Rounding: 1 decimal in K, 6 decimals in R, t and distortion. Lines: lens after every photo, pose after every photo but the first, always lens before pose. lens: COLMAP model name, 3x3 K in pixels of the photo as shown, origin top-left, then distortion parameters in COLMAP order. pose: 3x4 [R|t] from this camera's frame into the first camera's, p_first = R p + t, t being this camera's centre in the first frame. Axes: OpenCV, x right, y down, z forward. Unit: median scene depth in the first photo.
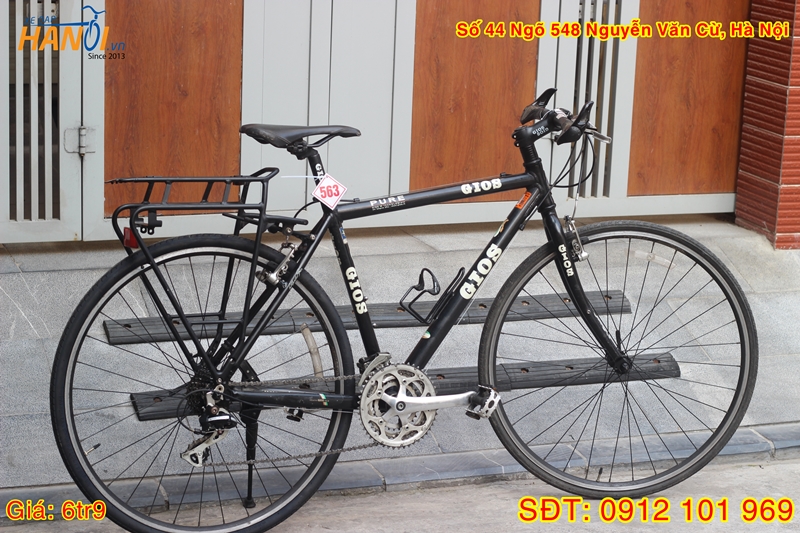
lens RADIAL K [[1887.6, 0, 400.0], [0, 1887.6, 266.5], [0, 0, 1]] dist [-0.010309, -0.498806]
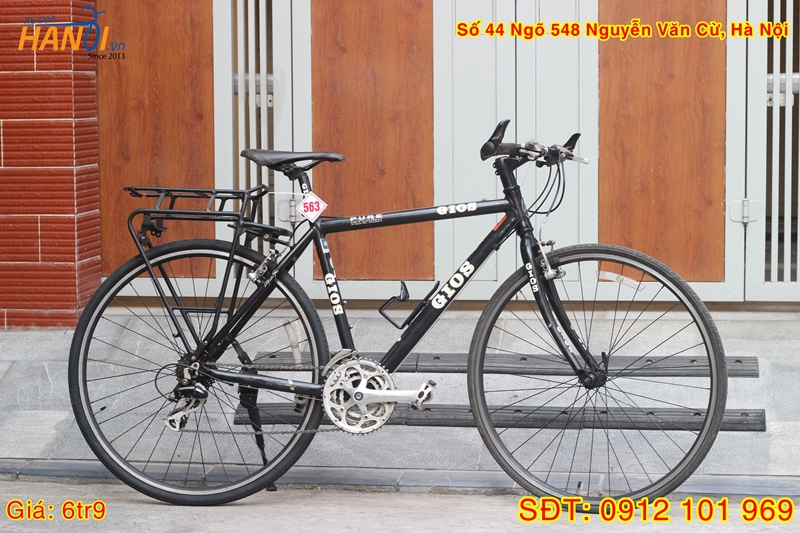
lens RADIAL K [[1887.6, 0, 400.0], [0, 1887.6, 266.5], [0, 0, 1]] dist [-0.010309, -0.498806]
pose [[0.876772, 0.002315, -0.480901, 0.535947], [-0.072902, 0.989071, -0.128152, 0.133194], [0.475349, 0.147419, 0.867359, 0.023599]]
